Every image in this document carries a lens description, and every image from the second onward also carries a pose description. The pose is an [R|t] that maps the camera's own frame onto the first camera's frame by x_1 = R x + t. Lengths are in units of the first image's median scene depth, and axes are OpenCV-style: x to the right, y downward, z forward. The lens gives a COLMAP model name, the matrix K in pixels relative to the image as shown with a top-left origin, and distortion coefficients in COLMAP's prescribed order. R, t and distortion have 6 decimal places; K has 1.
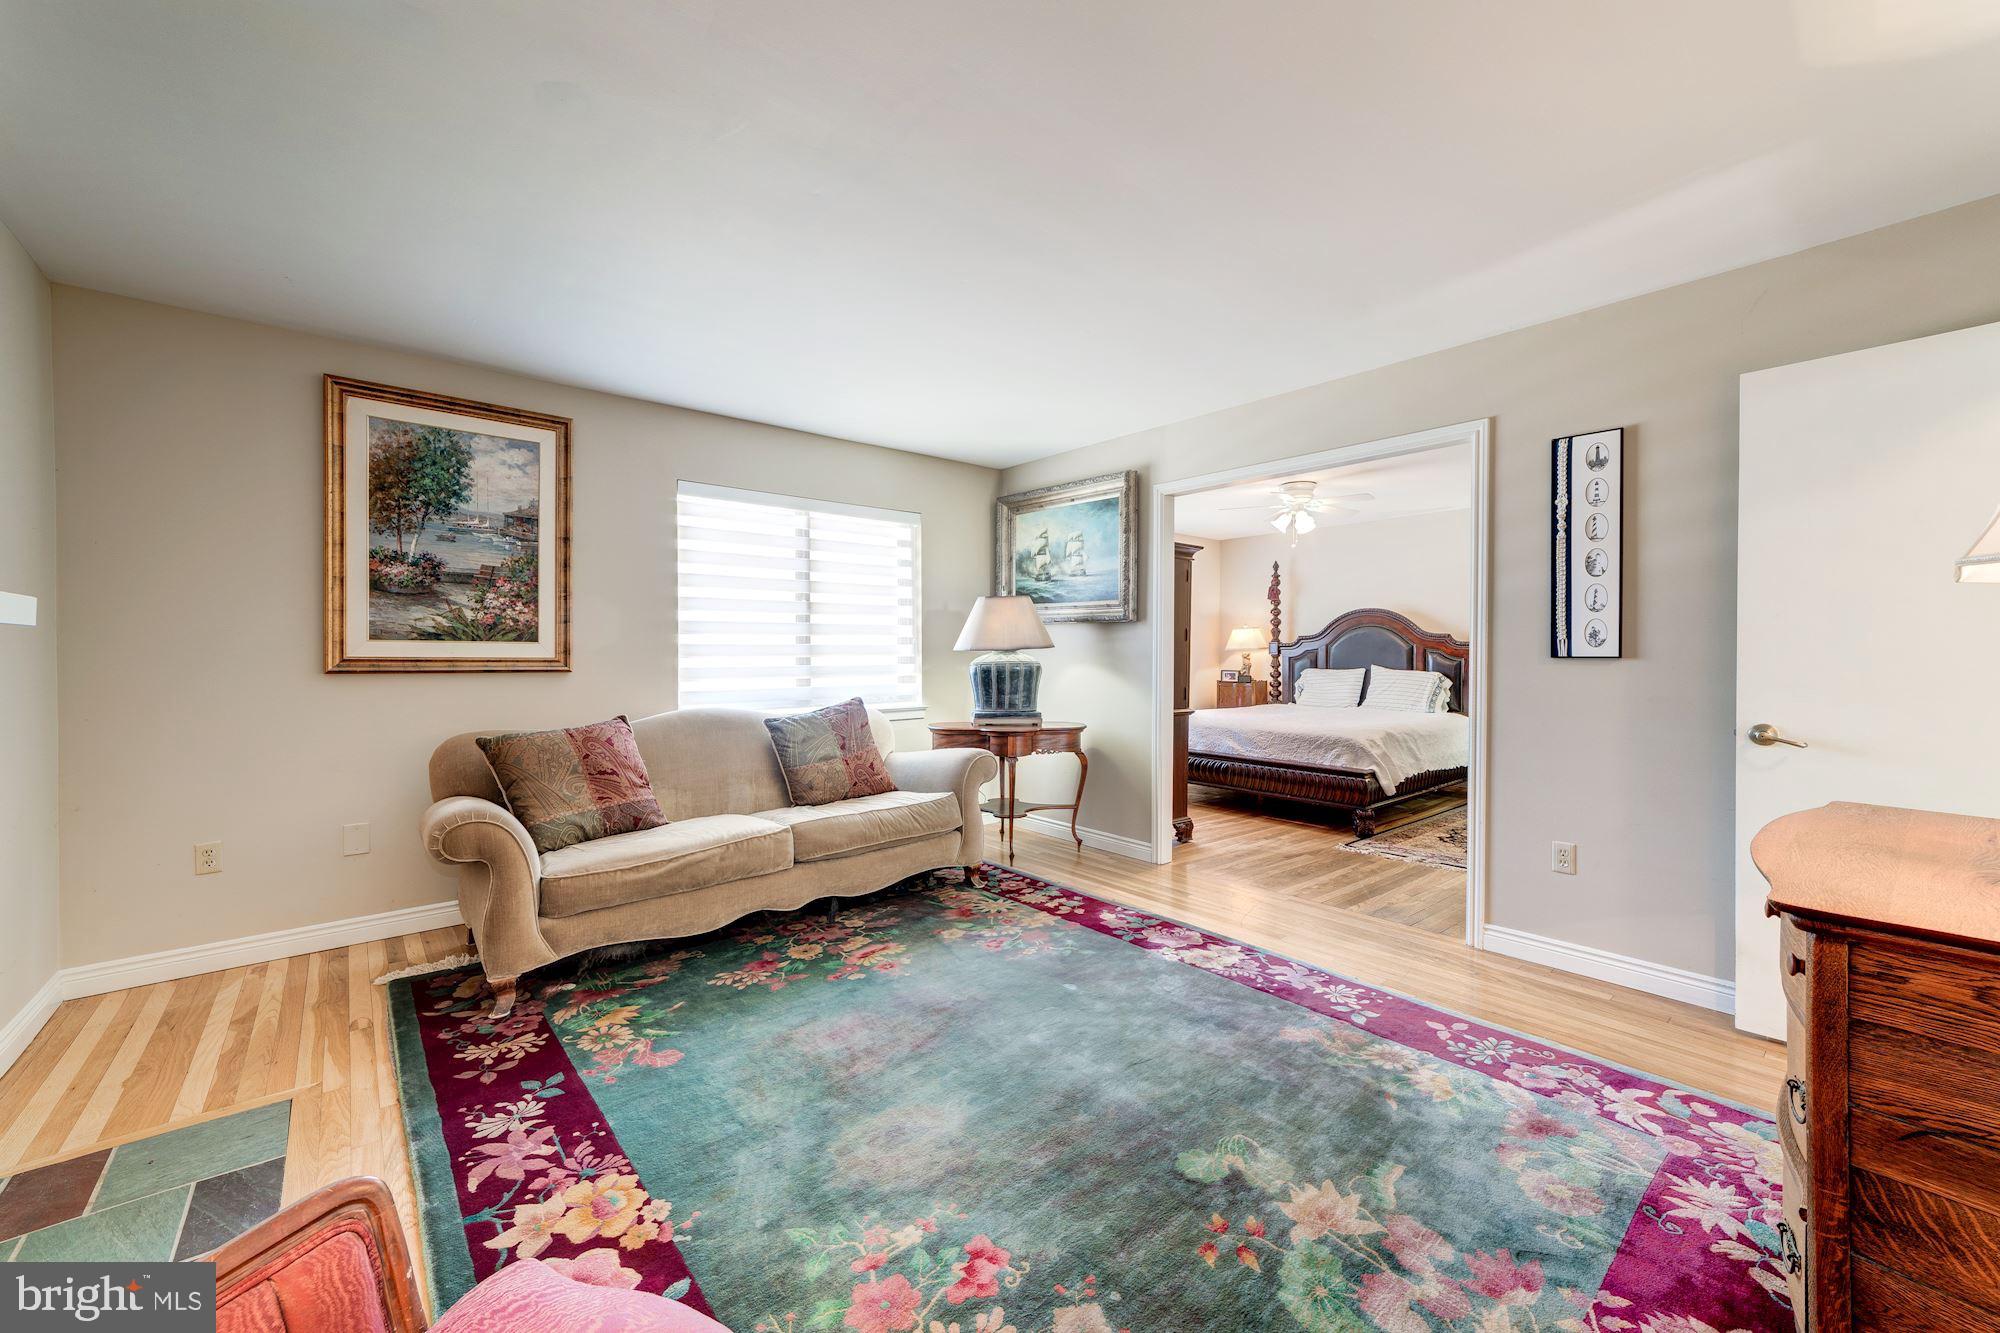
lens RADIAL K [[782.3, 0, 997.0], [0, 782.3, 671.3], [0, 0, 1]] dist [-0.011472, 0.009862]
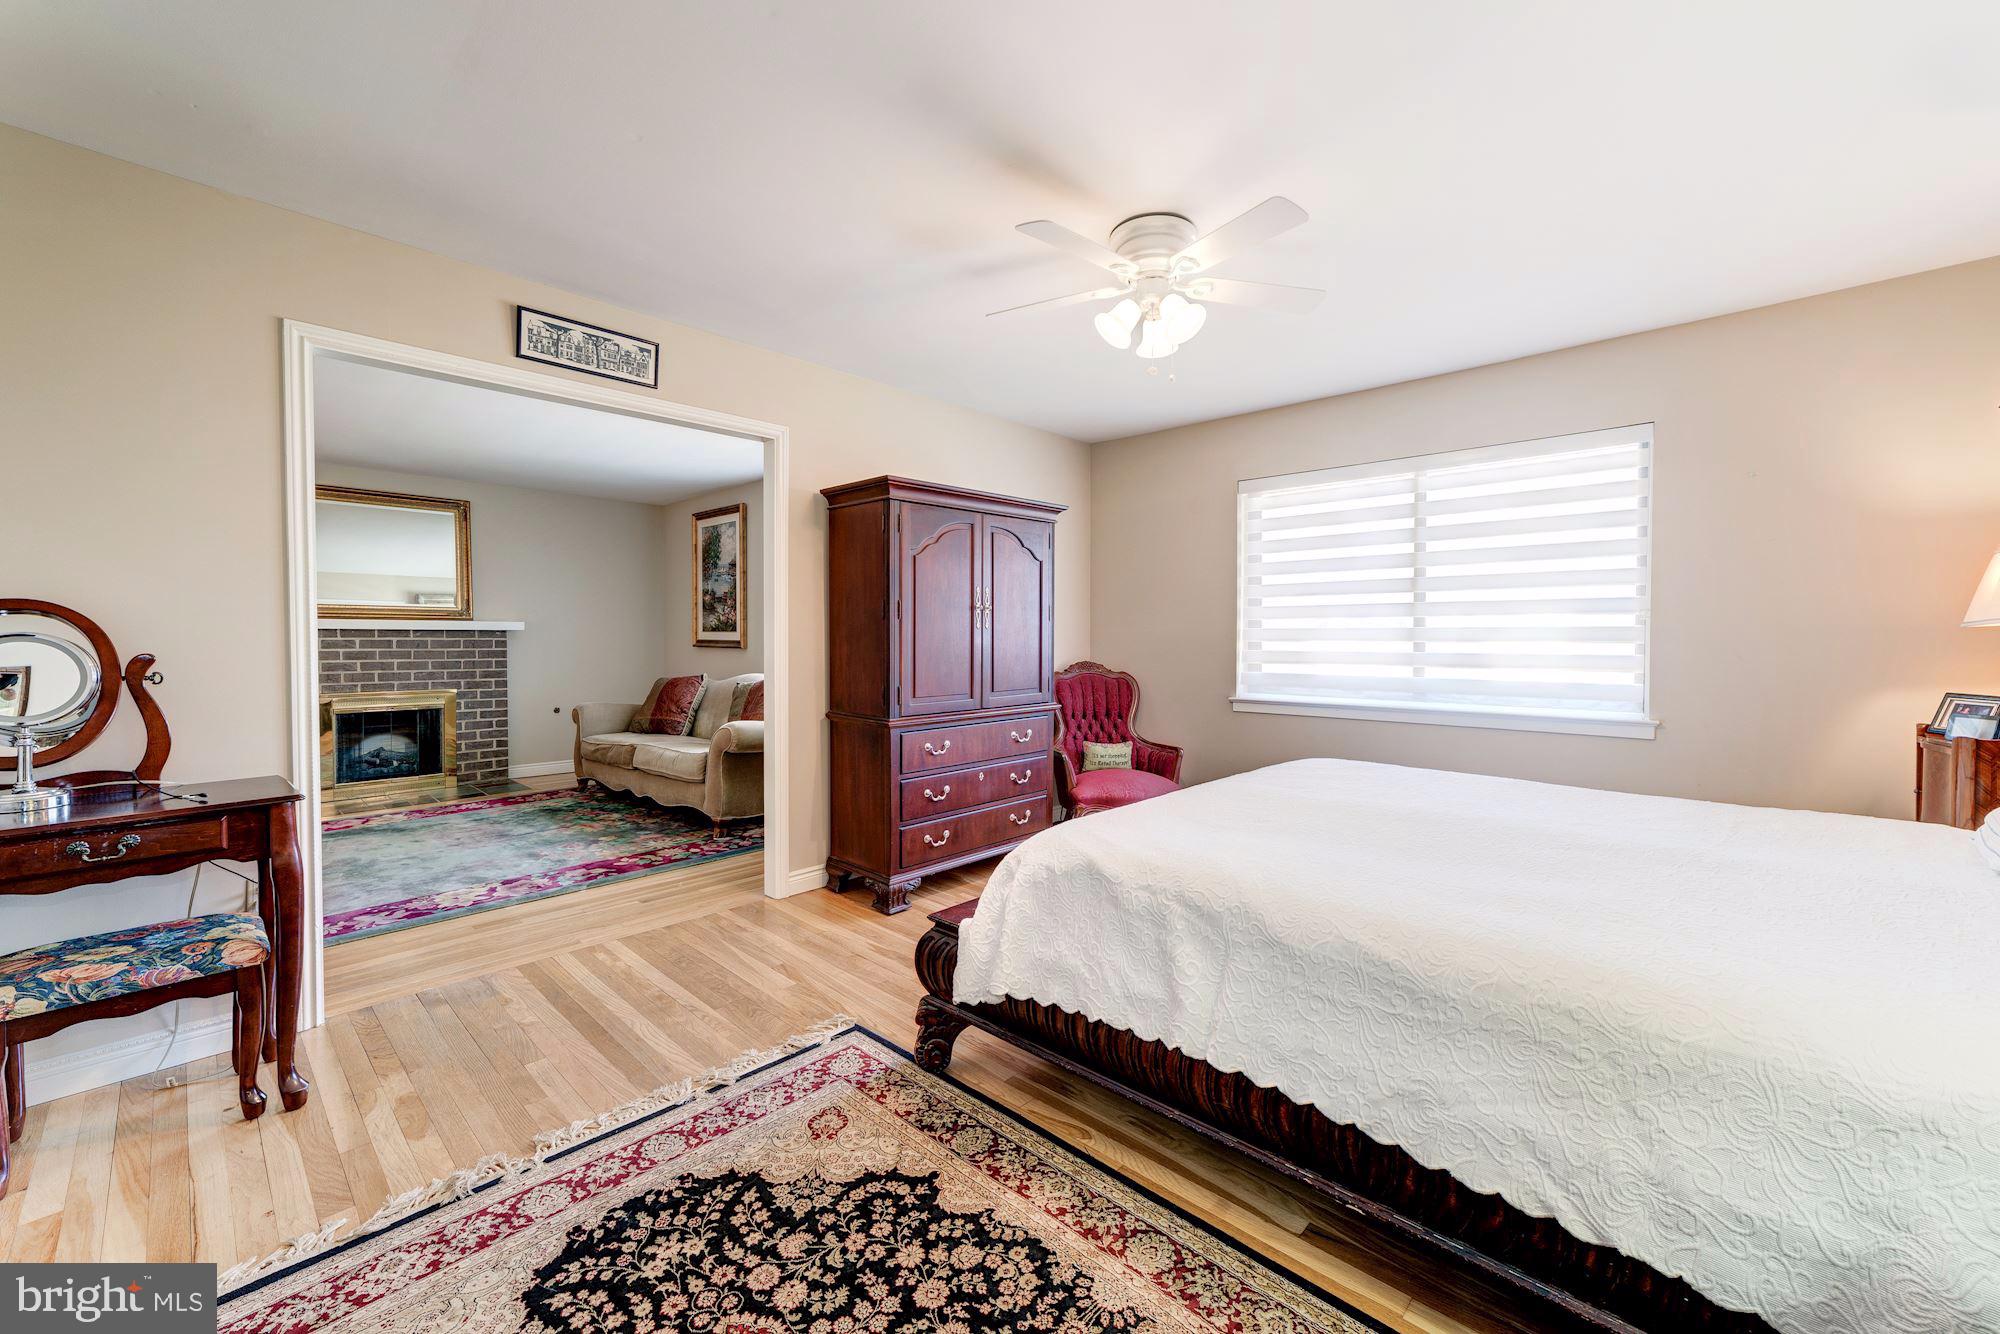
lens RADIAL K [[776.3, 0, 1026.8], [0, 776.3, 661.0], [0, 0, 1]] dist [-0.023592, 0.000000]
pose [[0.132497, 0.027397, -0.990805, 1.344474], [-0.020389, 0.999482, 0.024910, -0.027902], [0.990974, 0.016901, 0.132987, 1.499013]]
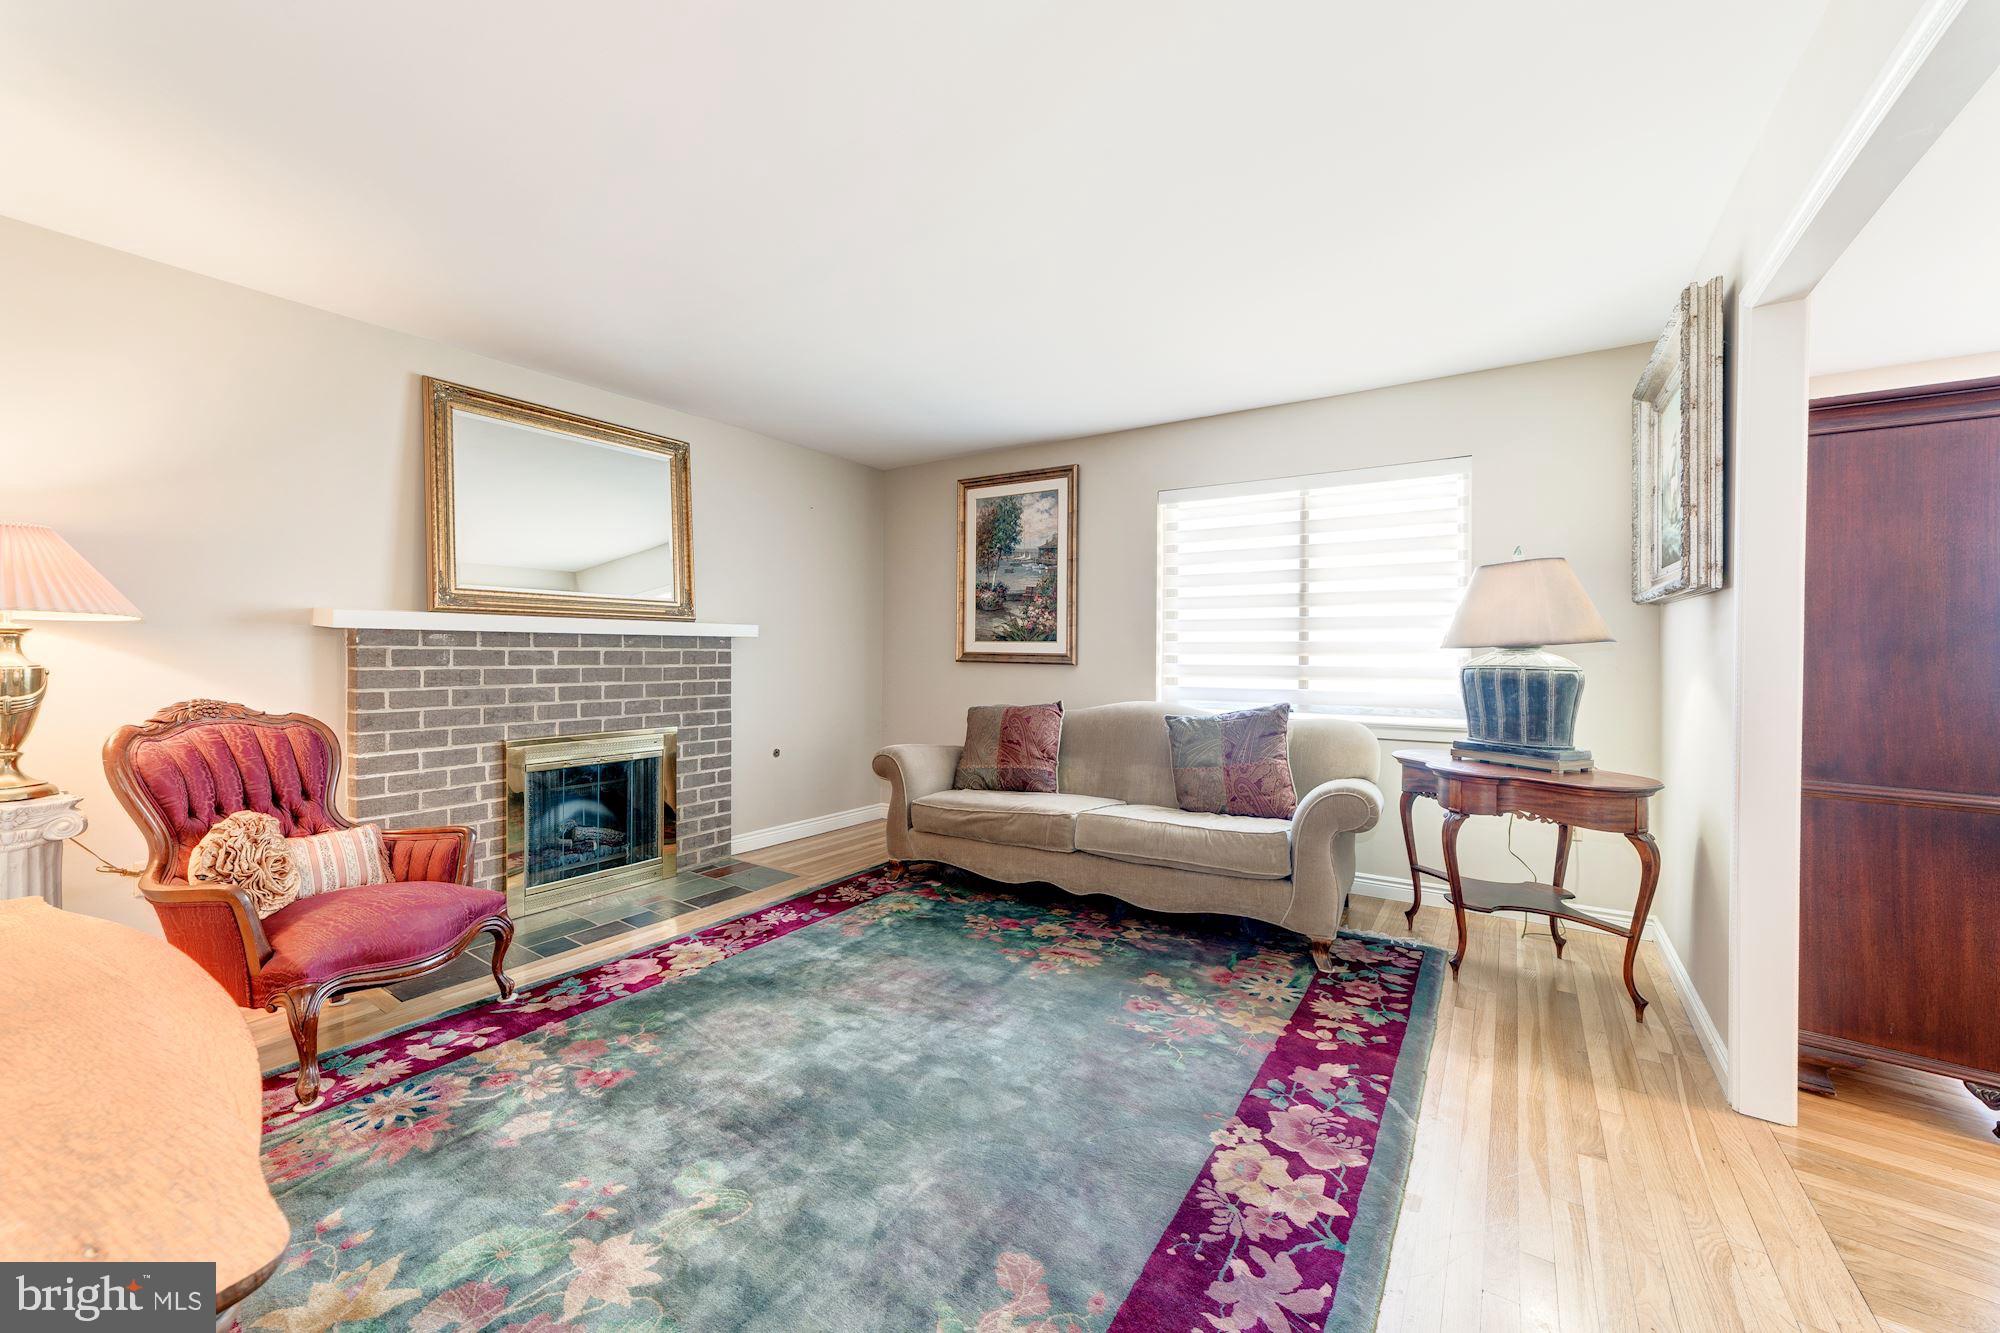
lens RADIAL K [[782.3, 0, 997.0], [0, 782.3, 671.3], [0, 0, 1]] dist [-0.011472, 0.009862]
pose [[0.266972, 0.027256, -0.963319, 0.680663], [-0.026761, 0.999424, 0.020861, -0.012880], [0.963333, 0.020210, 0.267548, 0.579587]]
